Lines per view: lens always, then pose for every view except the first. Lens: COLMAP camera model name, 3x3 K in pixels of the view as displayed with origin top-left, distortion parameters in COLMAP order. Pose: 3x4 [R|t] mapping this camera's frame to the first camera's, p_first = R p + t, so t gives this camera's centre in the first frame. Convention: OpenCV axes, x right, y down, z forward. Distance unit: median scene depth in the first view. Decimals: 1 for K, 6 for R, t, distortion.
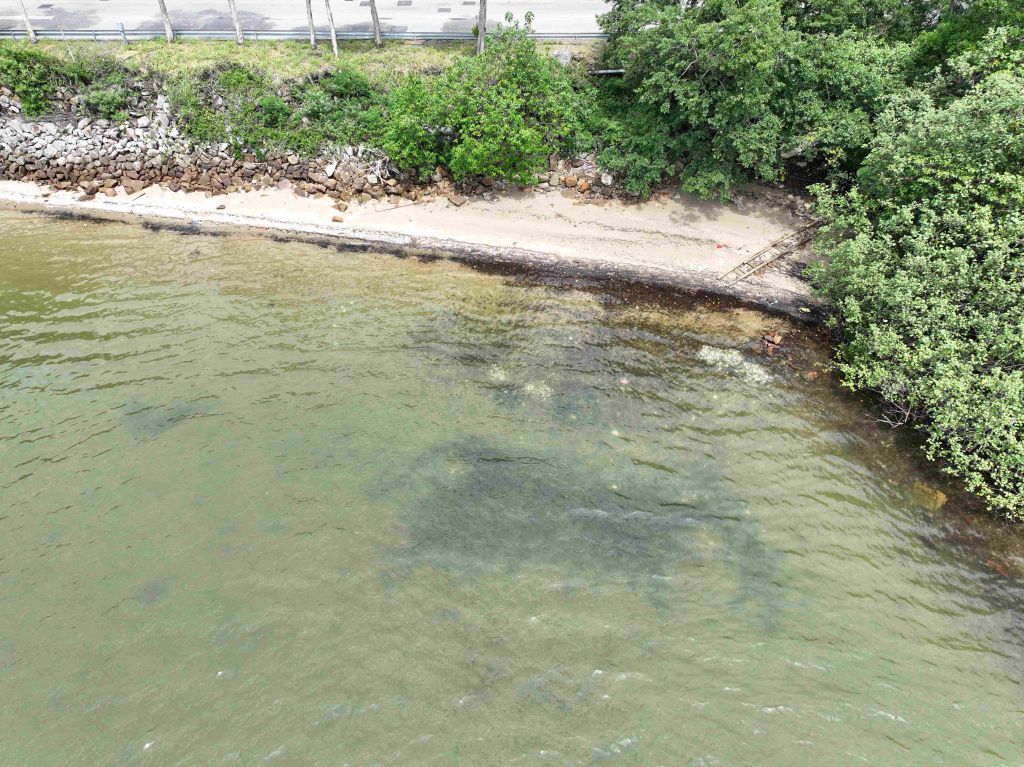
lens RADIAL K [[719.2, 0, 507.9], [0, 719.2, 382.1], [0, 0, 1]] dist [0.019852, 0.021583]
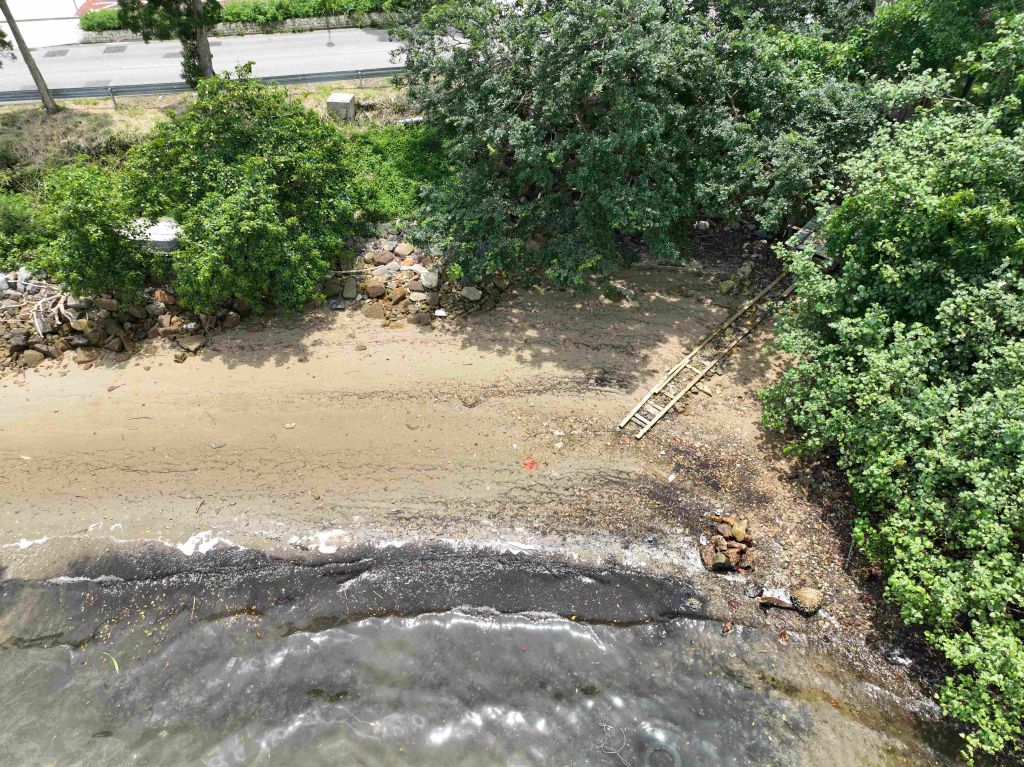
lens RADIAL K [[719.2, 0, 505.0], [0, 719.2, 402.3], [0, 0, 1]] dist [0.019852, 0.021583]
pose [[0.978059, -0.148177, 0.146438, 0.089669], [0.154239, 0.987551, -0.030882, -0.135865], [-0.140039, 0.052791, 0.988738, 0.337921]]
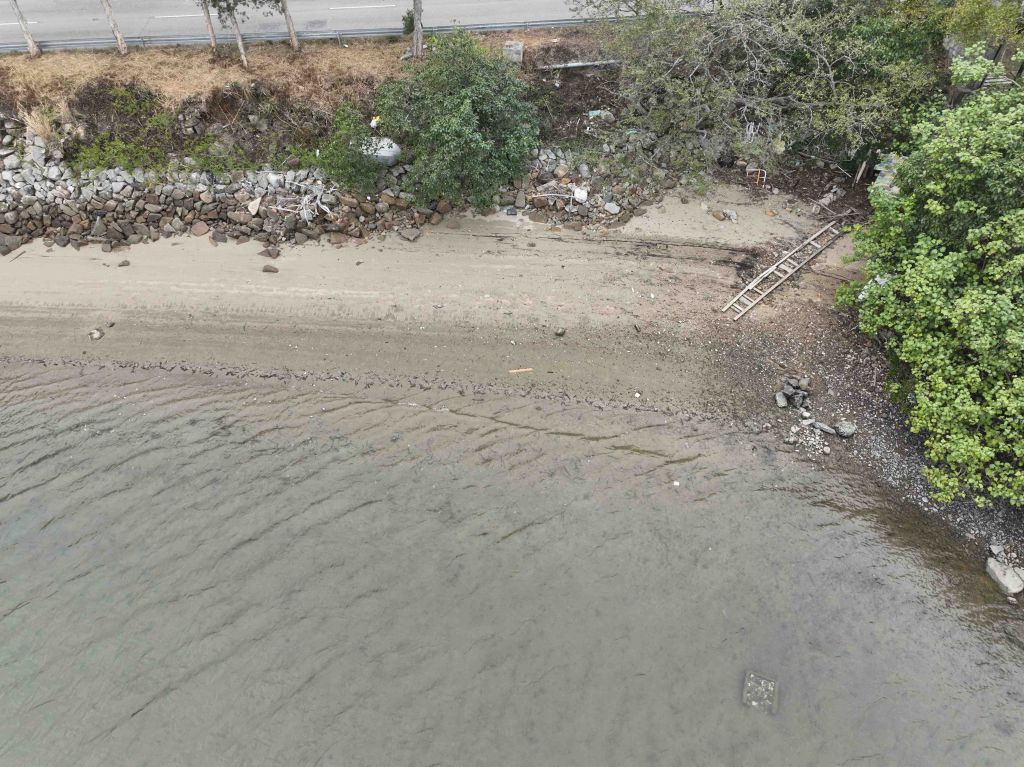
lens RADIAL K [[719.2, 0, 511.3], [0, 719.2, 387.5], [0, 0, 1]] dist [0.019852, 0.021583]
pose [[0.992606, -0.093084, 0.077897, -0.033345], [0.088813, 0.994438, 0.056613, -0.104823], [-0.082733, -0.049276, 0.995353, 0.126279]]
